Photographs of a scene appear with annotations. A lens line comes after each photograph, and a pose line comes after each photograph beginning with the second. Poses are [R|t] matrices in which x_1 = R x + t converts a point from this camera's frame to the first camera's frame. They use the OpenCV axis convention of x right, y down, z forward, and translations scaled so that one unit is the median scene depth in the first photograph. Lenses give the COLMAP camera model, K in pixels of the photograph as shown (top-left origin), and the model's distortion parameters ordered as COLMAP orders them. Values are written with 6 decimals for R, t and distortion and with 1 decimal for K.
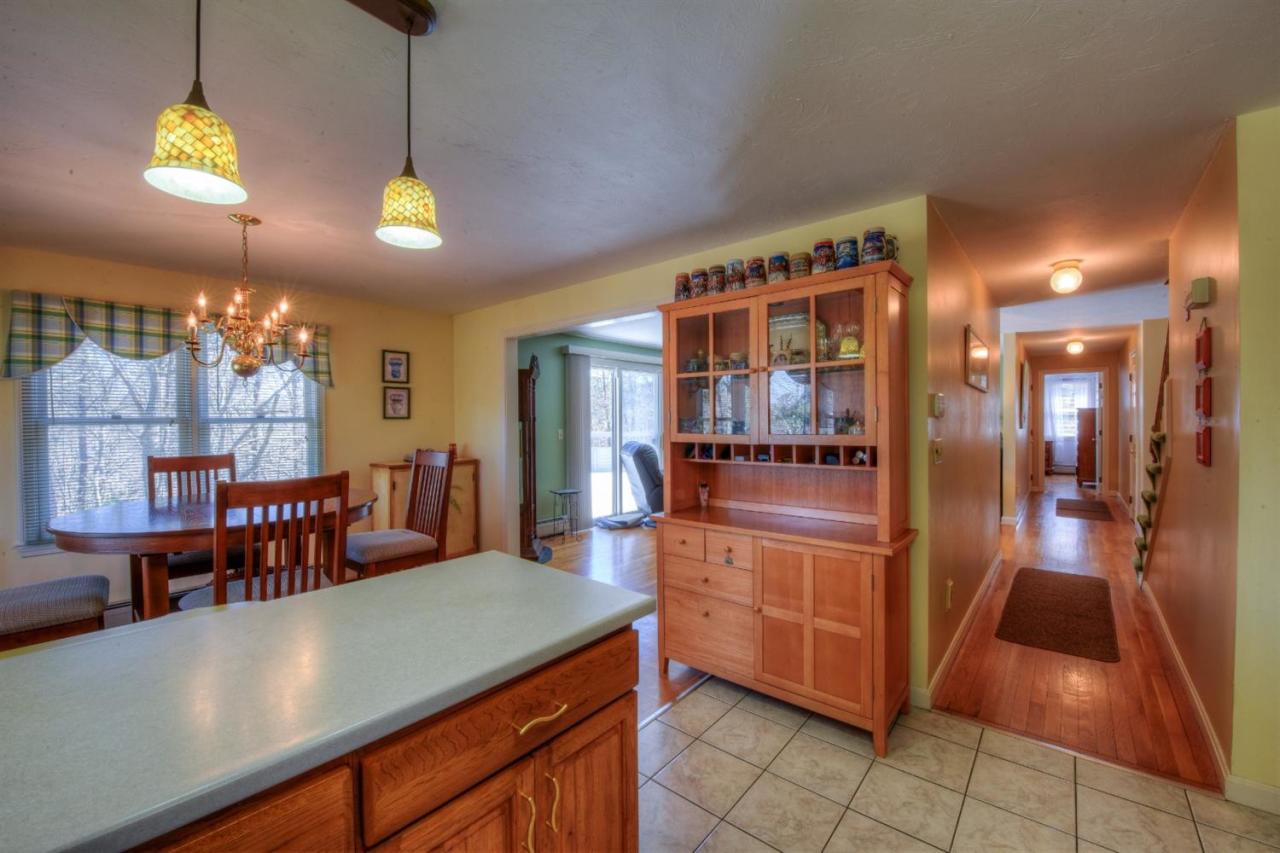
lens RADIAL K [[513.5, 0, 640.0], [0, 513.5, 426.5], [0, 0, 1]] dist [-0.019441, -0.000378]
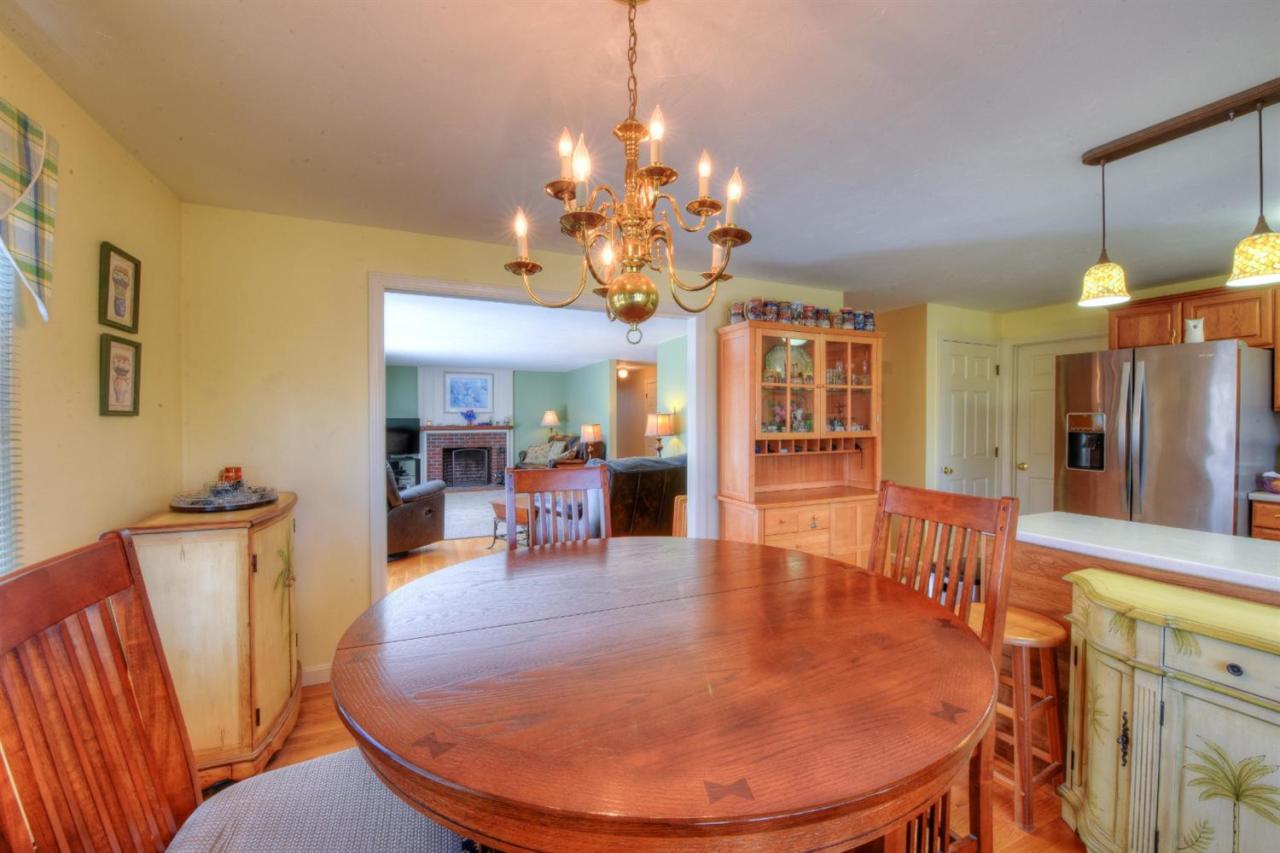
lens RADIAL K [[513.5, 0, 640.0], [0, 513.5, 426.5], [0, 0, 1]] dist [-0.019441, -0.000378]
pose [[0.432339, -0.004932, 0.901698, -1.003556], [0.009817, 0.999952, 0.000762, -0.003642], [-0.901658, 0.008522, 0.432366, 0.675022]]
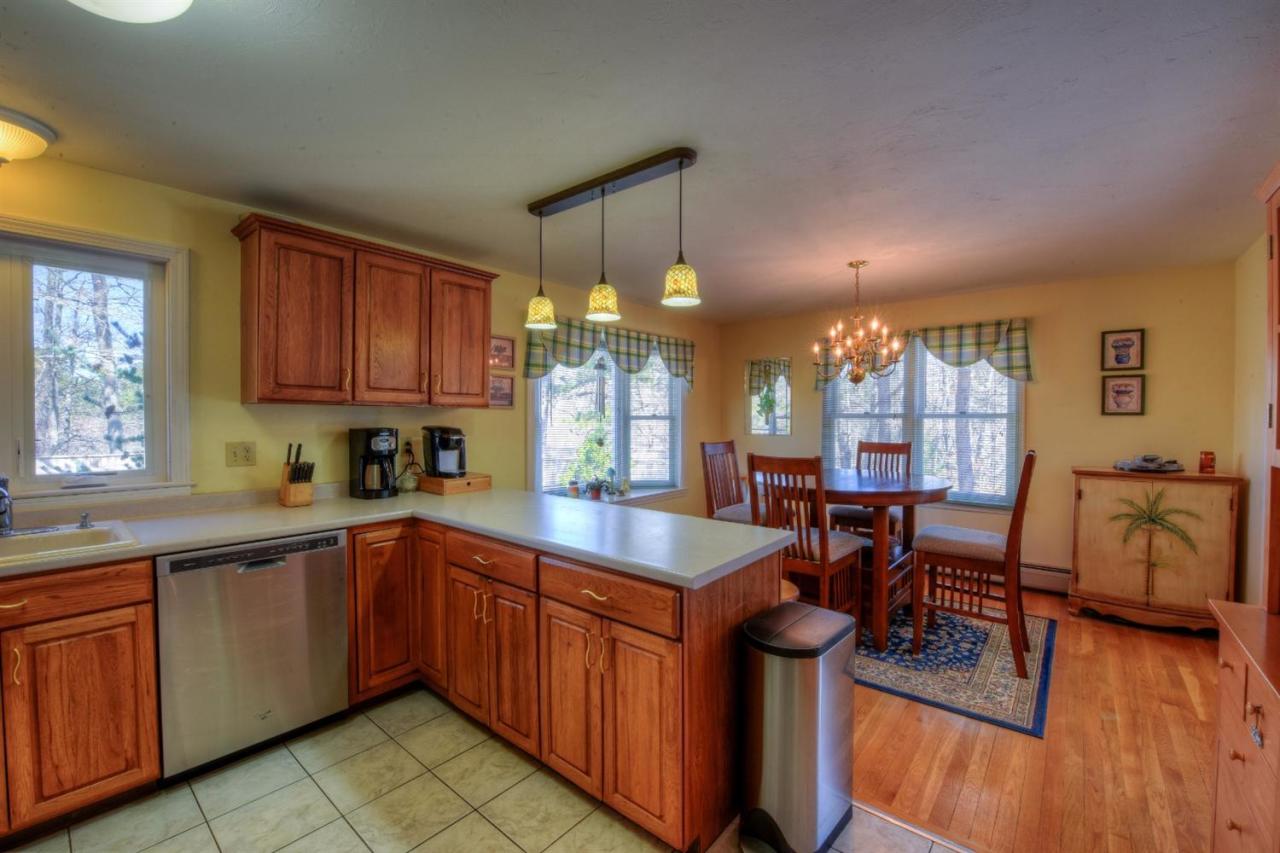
lens RADIAL K [[524.5, 0, 640.0], [0, 524.5, 426.5], [0, 0, 1]] dist [-0.023145, -0.000283]
pose [[0.011310, 0.026308, -0.999590, 0.489824], [-0.014347, 0.999555, 0.026145, -0.010514], [0.999833, 0.014045, 0.011683, 0.354284]]
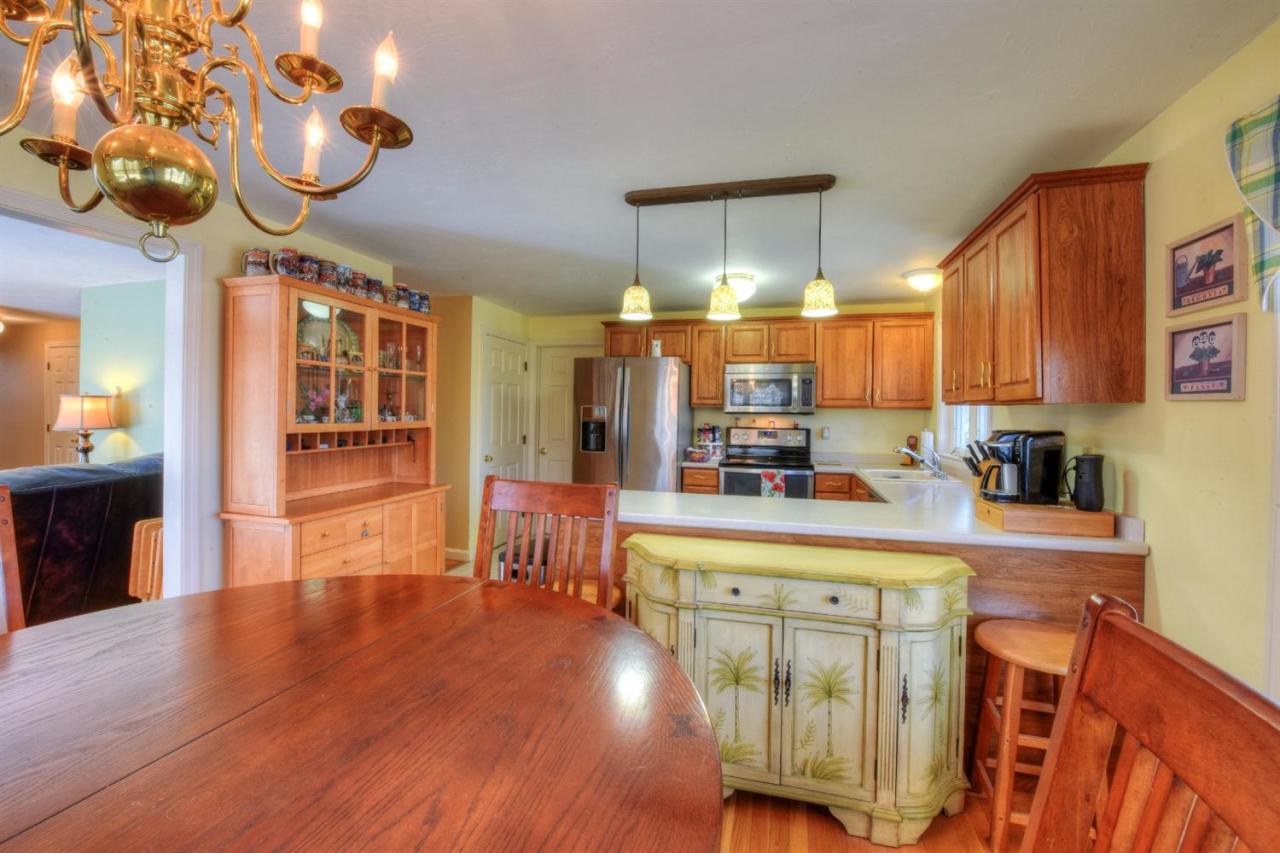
lens RADIAL K [[524.0, 0, 645.2], [0, 524.0, 414.8], [0, 0, 1]] dist [-0.002029, -0.009905]
pose [[-0.426363, -0.002441, 0.904549, -0.927785], [0.002029, 0.999991, 0.003655, -0.004098], [-0.904550, 0.003393, -0.426355, 0.758782]]
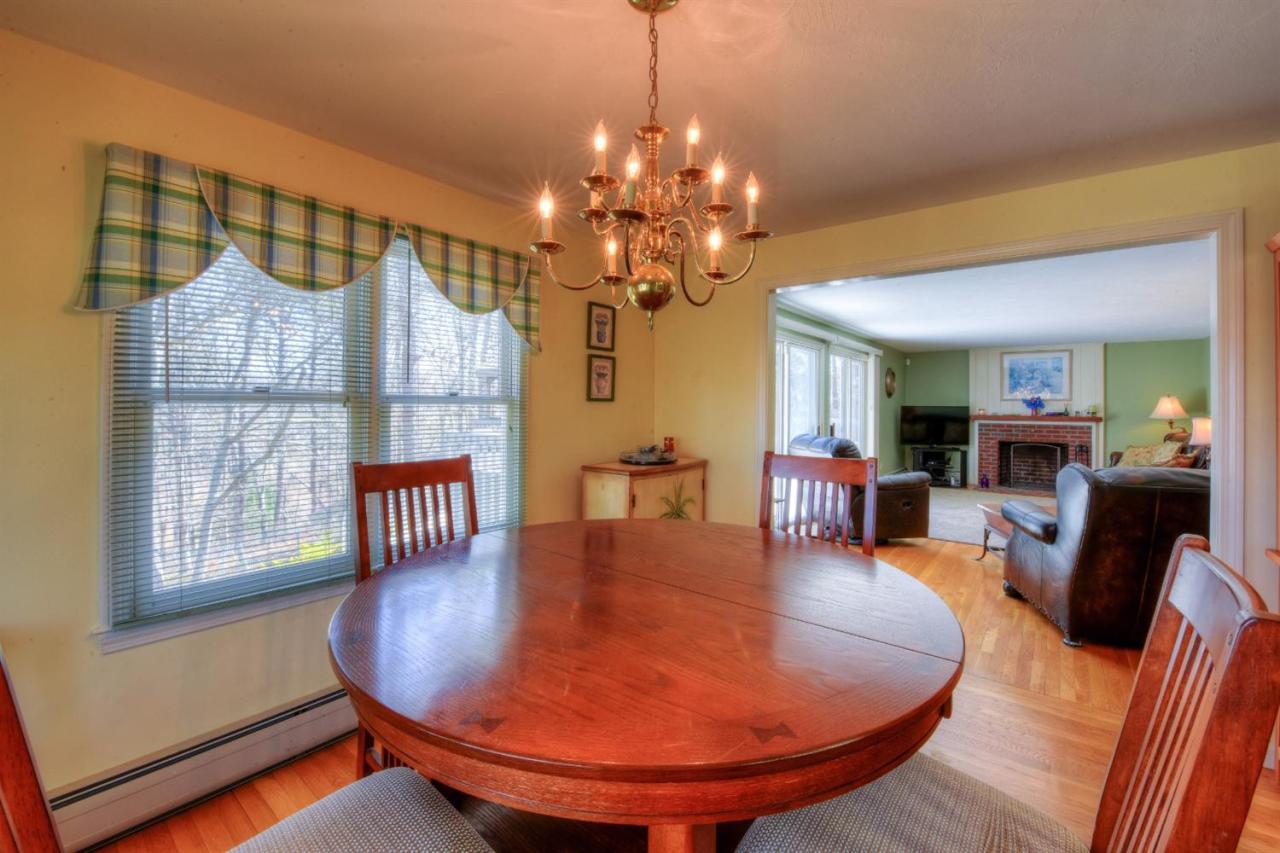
lens RADIAL K [[524.9, 0, 640.3], [0, 524.9, 403.1], [0, 0, 1]] dist [-0.020654, -0.000377]
pose [[0.999227, 0.016354, 0.035761, -0.679035], [-0.015683, 0.999697, -0.018954, 0.000944], [-0.036060, 0.018379, 0.999181, 0.423159]]
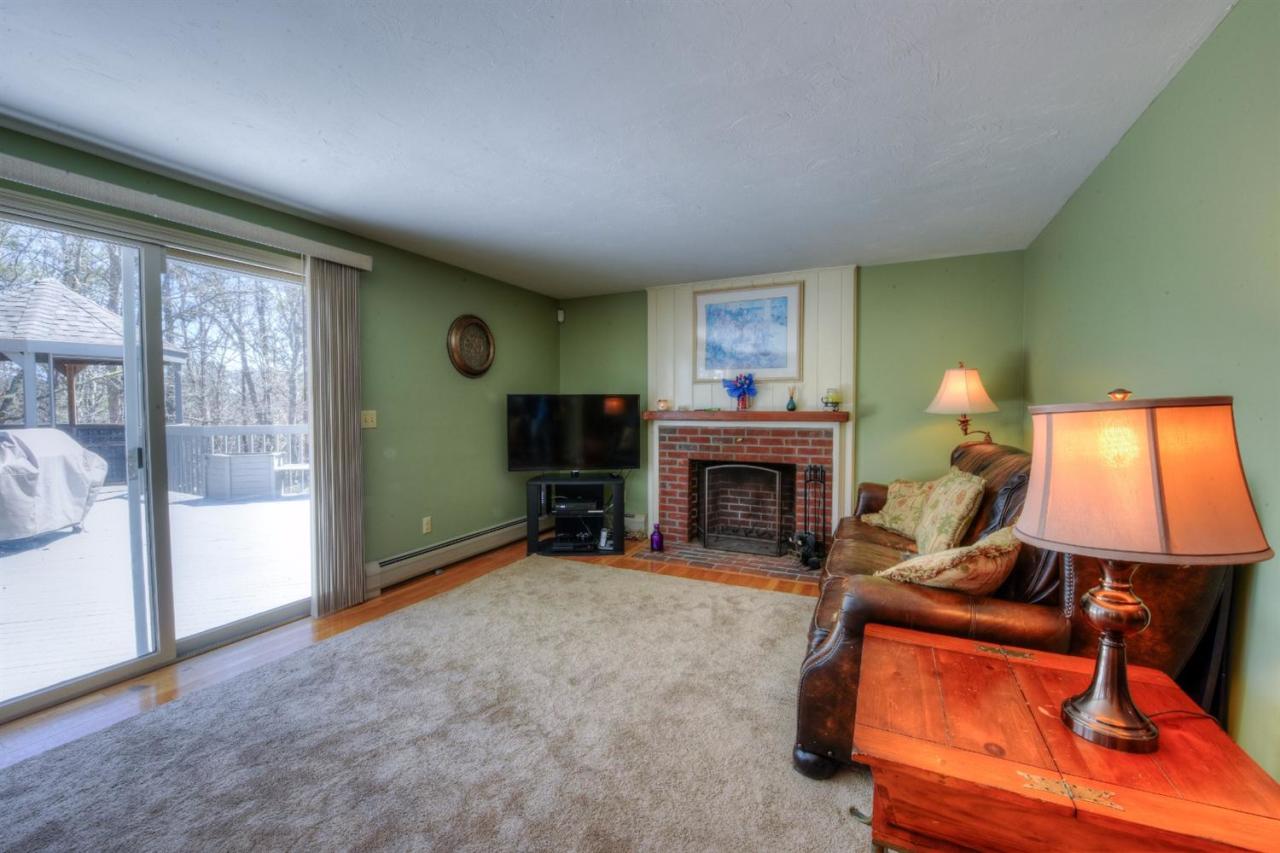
lens RADIAL K [[513.5, 0, 640.0], [0, 513.5, 426.5], [0, 0, 1]] dist [-0.019441, -0.000378]
pose [[0.967299, -0.002710, 0.253626, 0.901002], [-0.002977, 0.999753, 0.022034, -0.004827], [-0.253623, -0.022069, 0.967051, 1.817615]]
